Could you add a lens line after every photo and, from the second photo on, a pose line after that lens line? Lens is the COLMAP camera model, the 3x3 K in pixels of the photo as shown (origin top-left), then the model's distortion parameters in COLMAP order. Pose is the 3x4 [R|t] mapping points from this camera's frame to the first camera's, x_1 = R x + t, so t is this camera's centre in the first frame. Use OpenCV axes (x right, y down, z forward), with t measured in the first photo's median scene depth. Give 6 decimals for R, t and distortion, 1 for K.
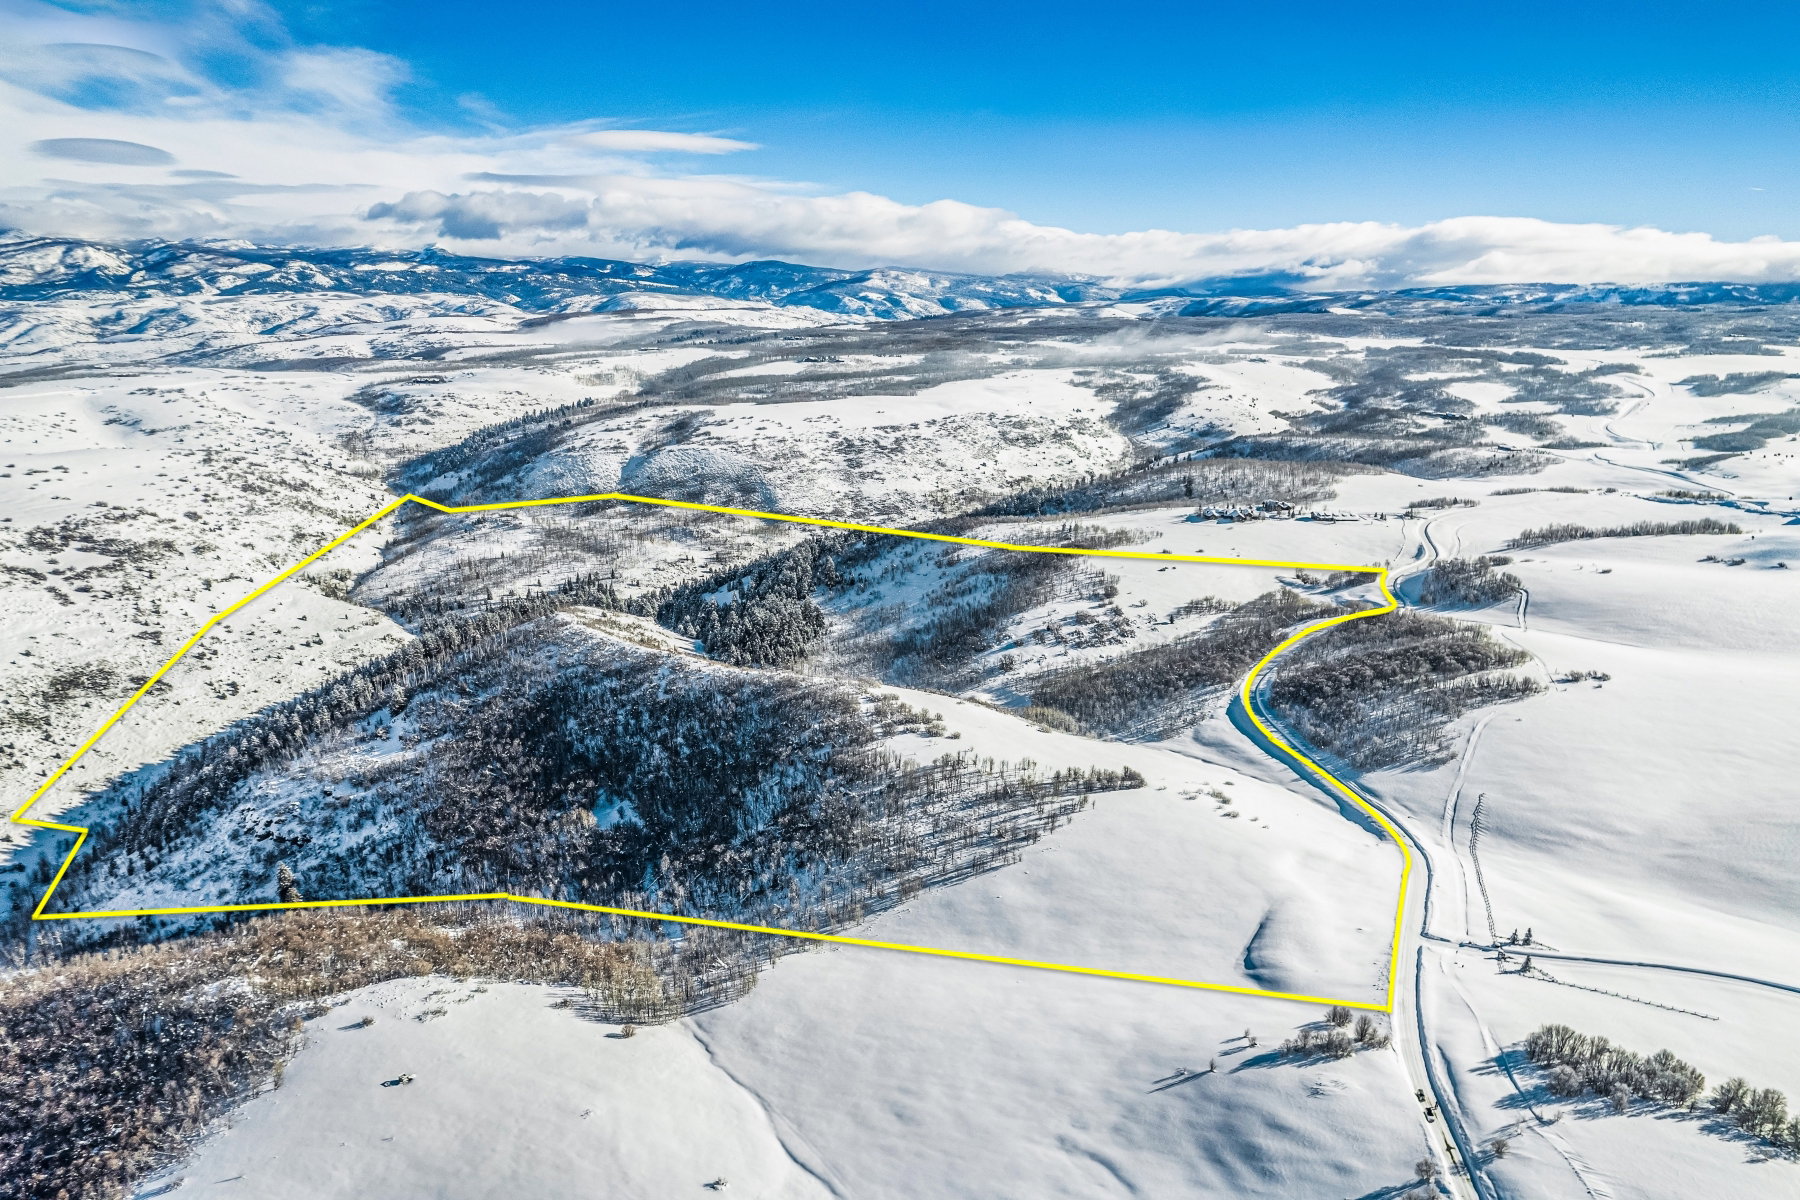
lens RADIAL K [[1532.7, 0, 900.0], [0, 1532.7, 600.0], [0, 0, 1]] dist [-0.100572, 0.144827]
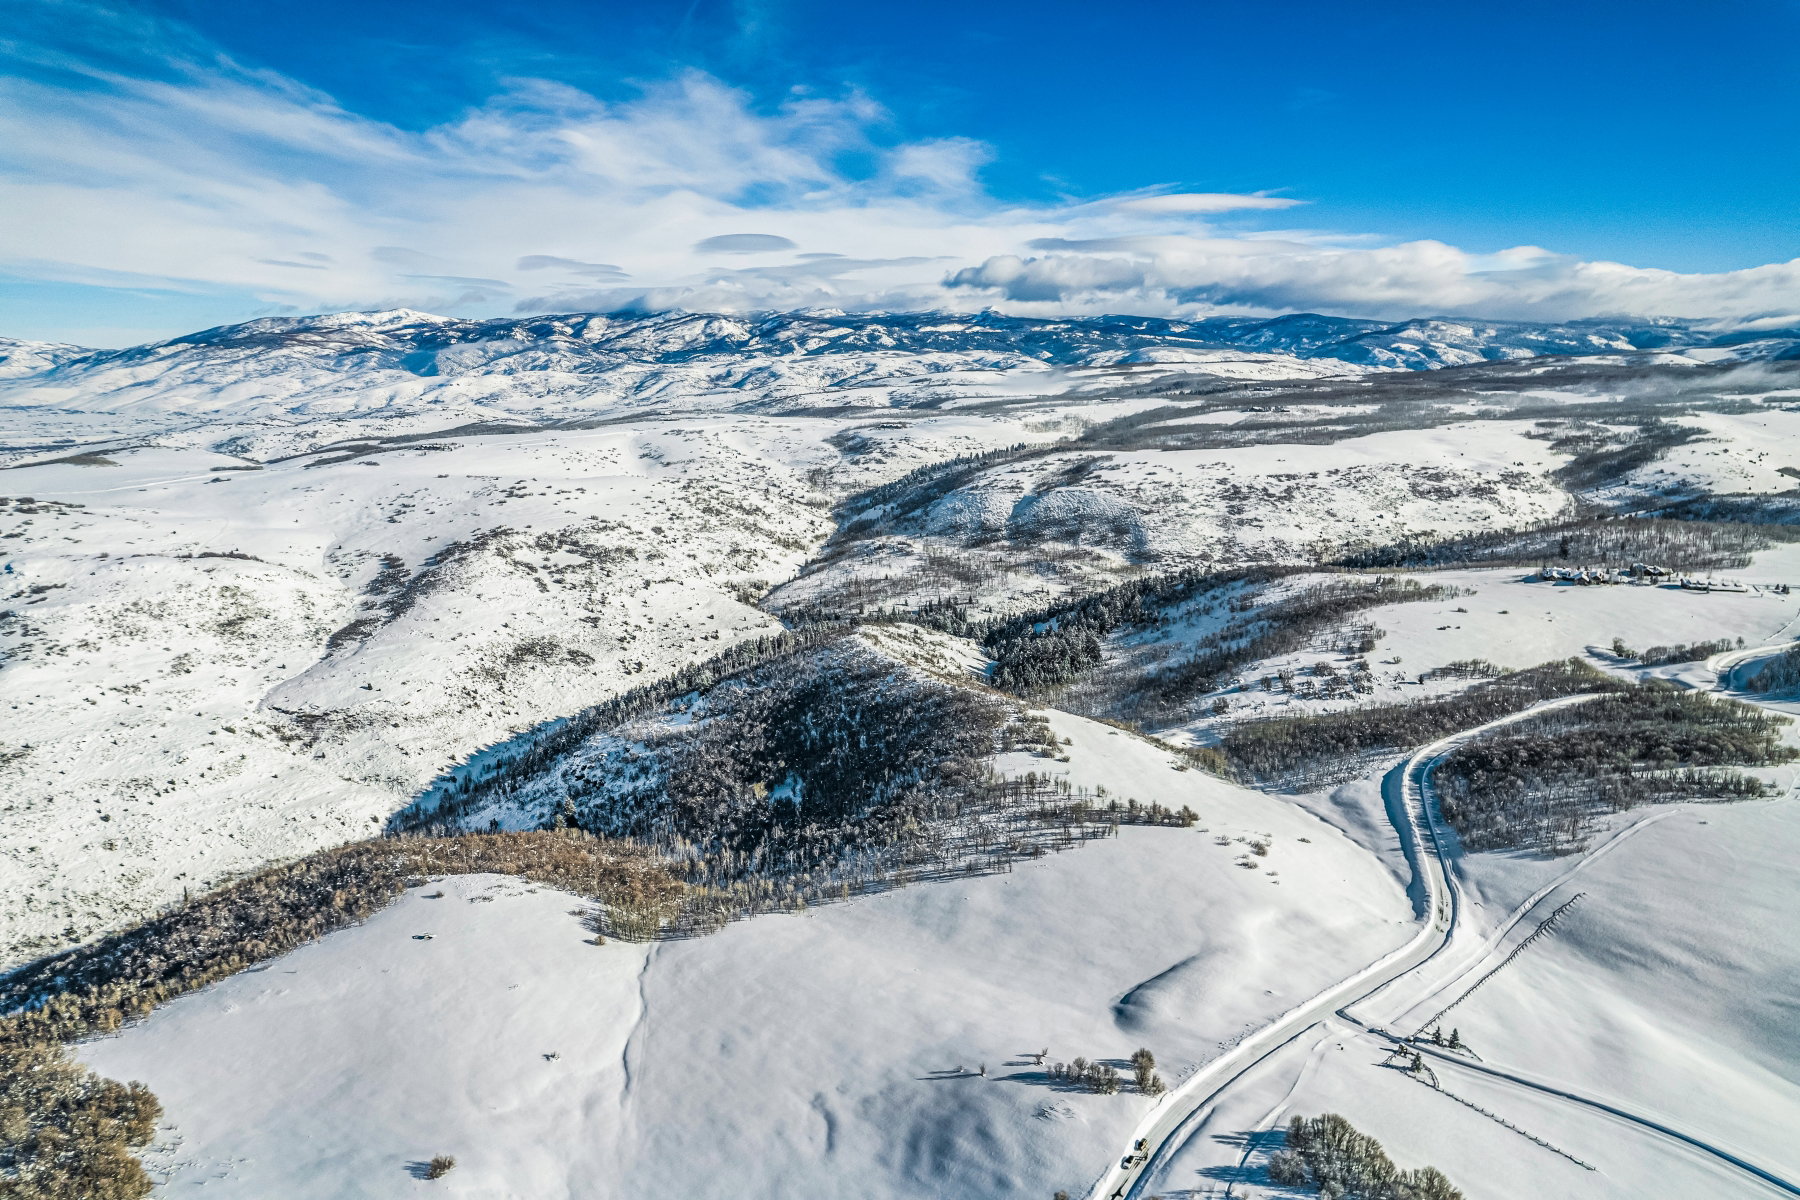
lens RADIAL K [[1532.7, 0, 900.0], [0, 1532.7, 600.0], [0, 0, 1]] dist [-0.100572, 0.144827]
pose [[0.844701, 0.061929, -0.531644, 0.328698], [-0.083591, 0.996359, -0.016752, 0.005263], [0.528671, 0.058591, 0.846802, 0.036649]]
